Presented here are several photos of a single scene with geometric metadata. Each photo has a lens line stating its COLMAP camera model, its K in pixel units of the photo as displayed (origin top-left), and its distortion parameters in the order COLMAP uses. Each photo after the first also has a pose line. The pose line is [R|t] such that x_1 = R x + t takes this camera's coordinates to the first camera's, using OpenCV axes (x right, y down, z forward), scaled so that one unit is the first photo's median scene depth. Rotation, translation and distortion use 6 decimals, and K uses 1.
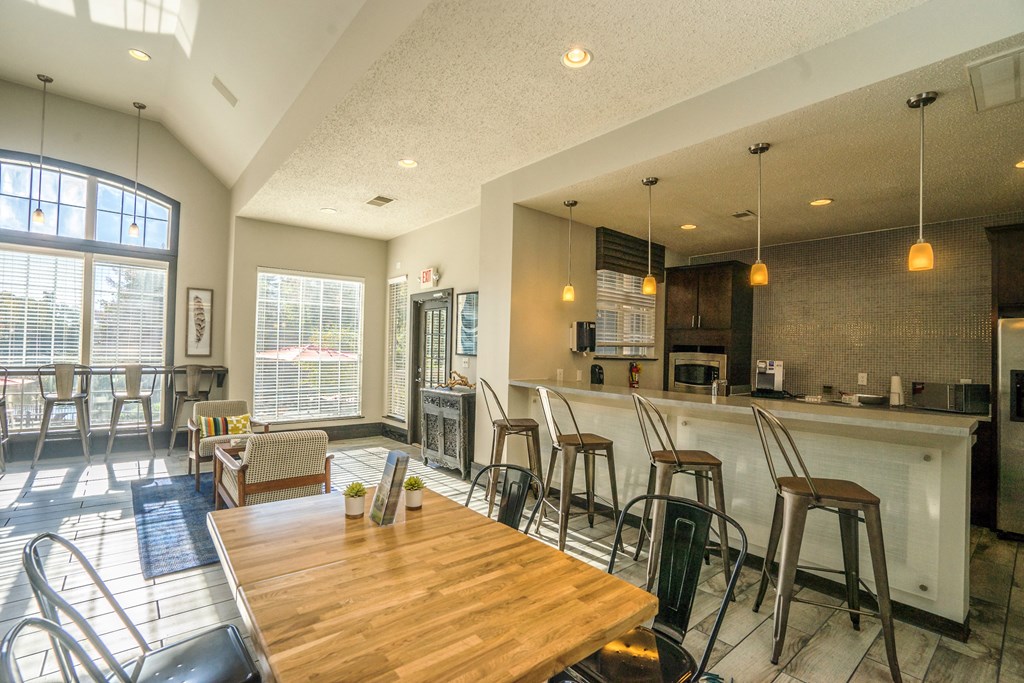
lens RADIAL K [[484.2, 0, 516.3], [0, 484.2, 345.5], [0, 0, 1]] dist [-0.042518, 0.018281]
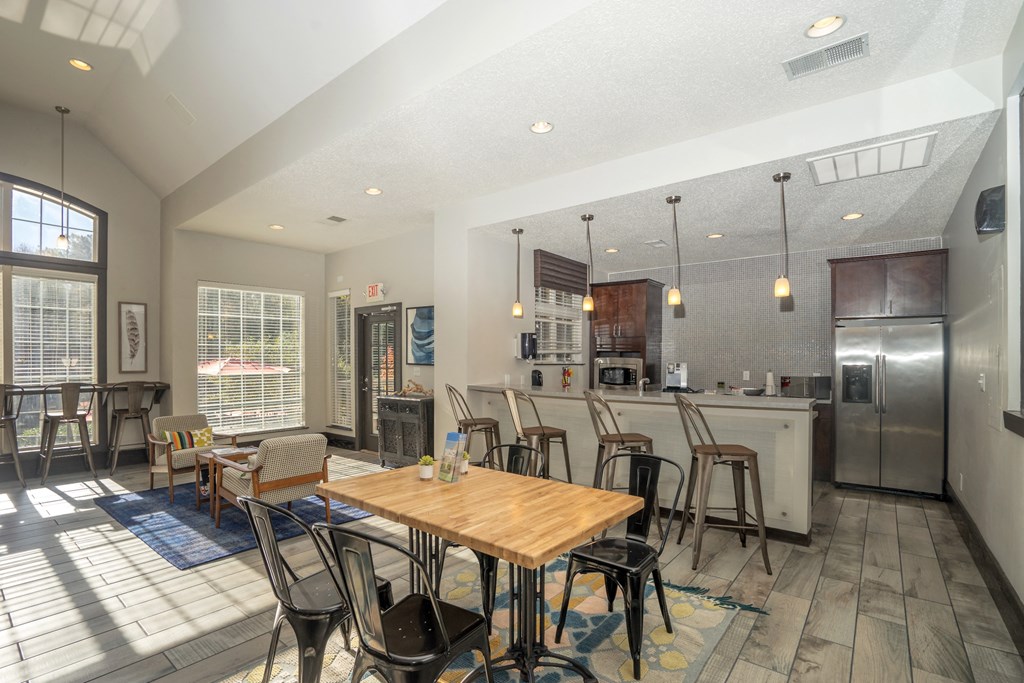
lens RADIAL K [[467.5, 0, 531.2], [0, 467.5, 366.5], [0, 0, 1]] dist [-0.015962, 0.000587]
pose [[0.980381, -0.025325, 0.195478, -0.070855], [0.019677, 0.999332, 0.030785, -0.003633], [-0.196127, -0.026335, 0.980225, -0.097068]]
